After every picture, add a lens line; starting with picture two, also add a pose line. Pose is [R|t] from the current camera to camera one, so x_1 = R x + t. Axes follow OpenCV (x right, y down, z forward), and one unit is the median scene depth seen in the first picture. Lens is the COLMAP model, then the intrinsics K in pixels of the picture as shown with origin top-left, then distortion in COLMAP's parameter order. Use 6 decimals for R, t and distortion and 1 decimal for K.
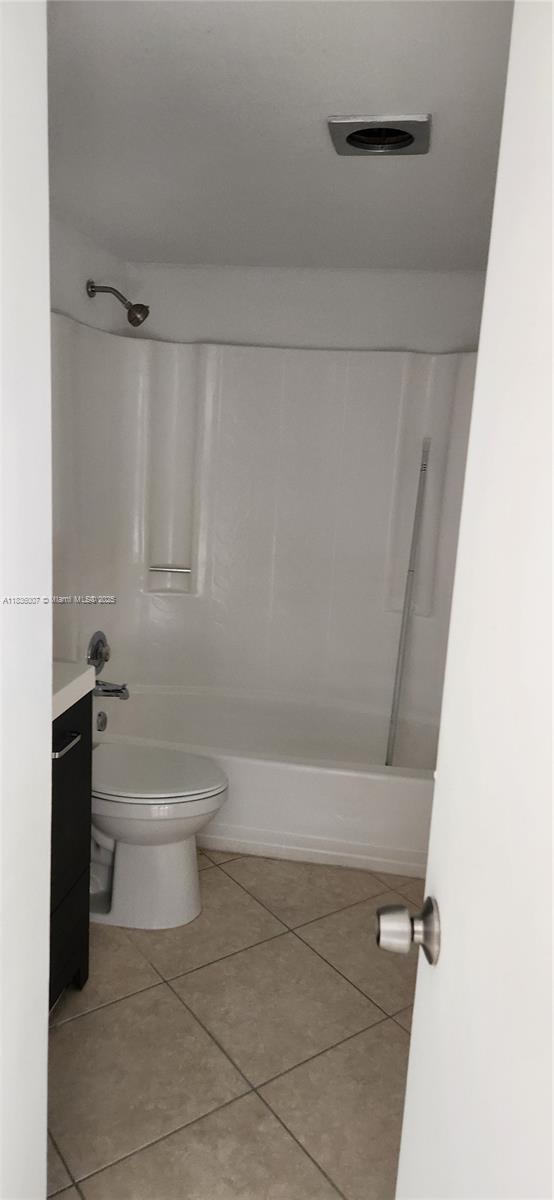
lens RADIAL K [[810.9, 0, 279.3], [0, 810.9, 601.1], [0, 0, 1]] dist [0.044204, -0.028427]
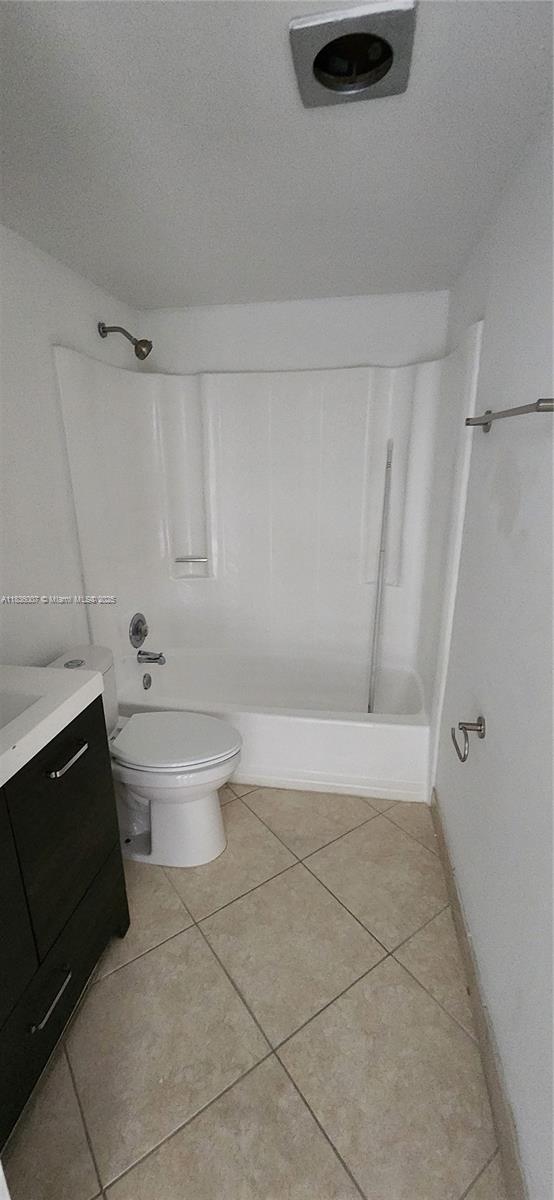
lens RADIAL K [[498.8, 0, 271.7], [0, 498.8, 615.5], [0, 0, 1]] dist [0.008456, -0.000853]
pose [[0.997828, -0.058620, -0.030048, 0.016207], [0.061498, 0.992460, 0.106024, -0.041040], [0.023606, -0.107641, 0.993909, 0.308790]]
